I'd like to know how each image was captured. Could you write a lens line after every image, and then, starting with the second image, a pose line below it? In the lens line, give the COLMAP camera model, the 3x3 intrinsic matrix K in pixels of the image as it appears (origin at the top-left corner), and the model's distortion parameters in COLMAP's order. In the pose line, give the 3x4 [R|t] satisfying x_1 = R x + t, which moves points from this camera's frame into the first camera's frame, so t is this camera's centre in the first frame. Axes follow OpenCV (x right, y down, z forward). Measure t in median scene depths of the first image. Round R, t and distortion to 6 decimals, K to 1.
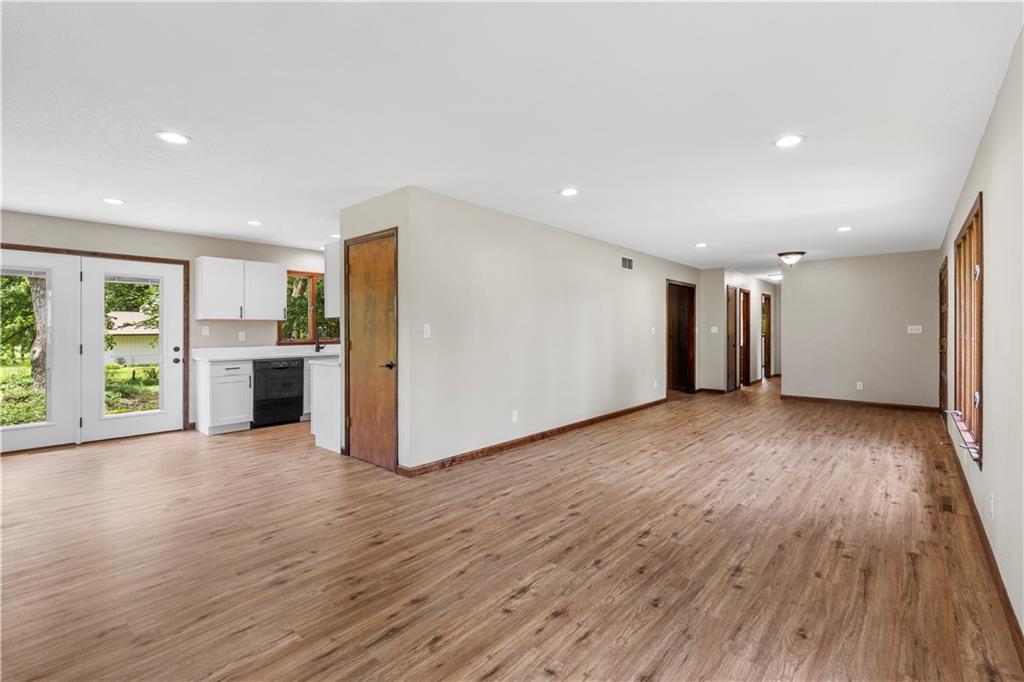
lens RADIAL K [[458.6, 0, 509.4], [0, 458.6, 330.1], [0, 0, 1]] dist [0.003703, 0.000916]
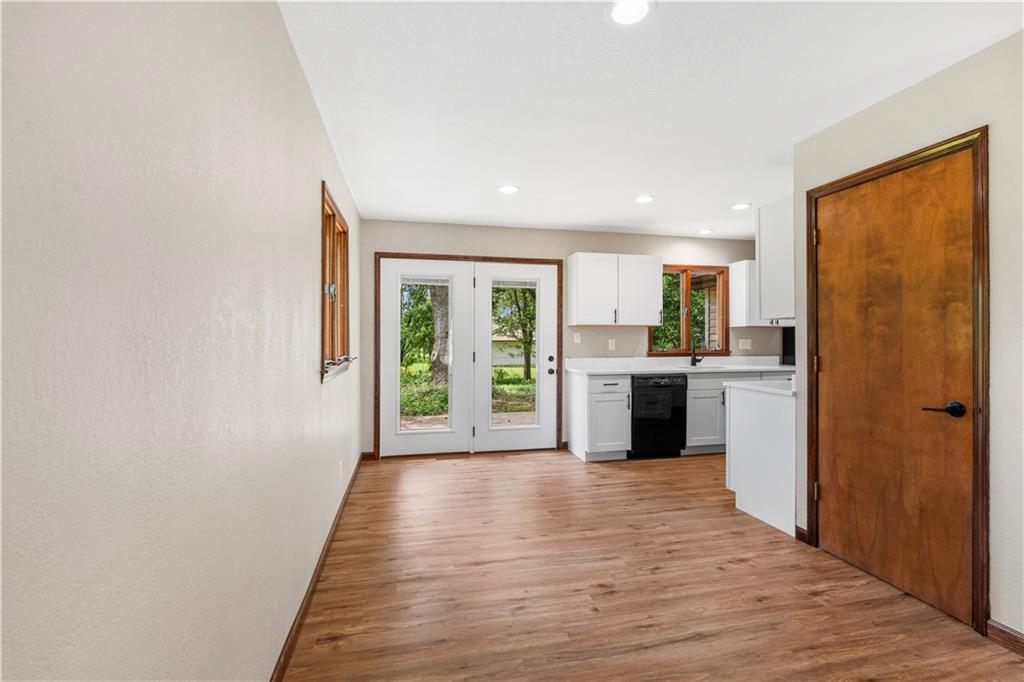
lens RADIAL K [[457.8, 0, 514.8], [0, 457.8, 334.6], [0, 0, 1]] dist [-0.002550, 0.000323]
pose [[0.816386, -0.000775, -0.577506, -0.261604], [-0.003504, 0.999974, -0.006296, 0.000486], [0.577496, 0.007164, 0.816362, 0.224387]]
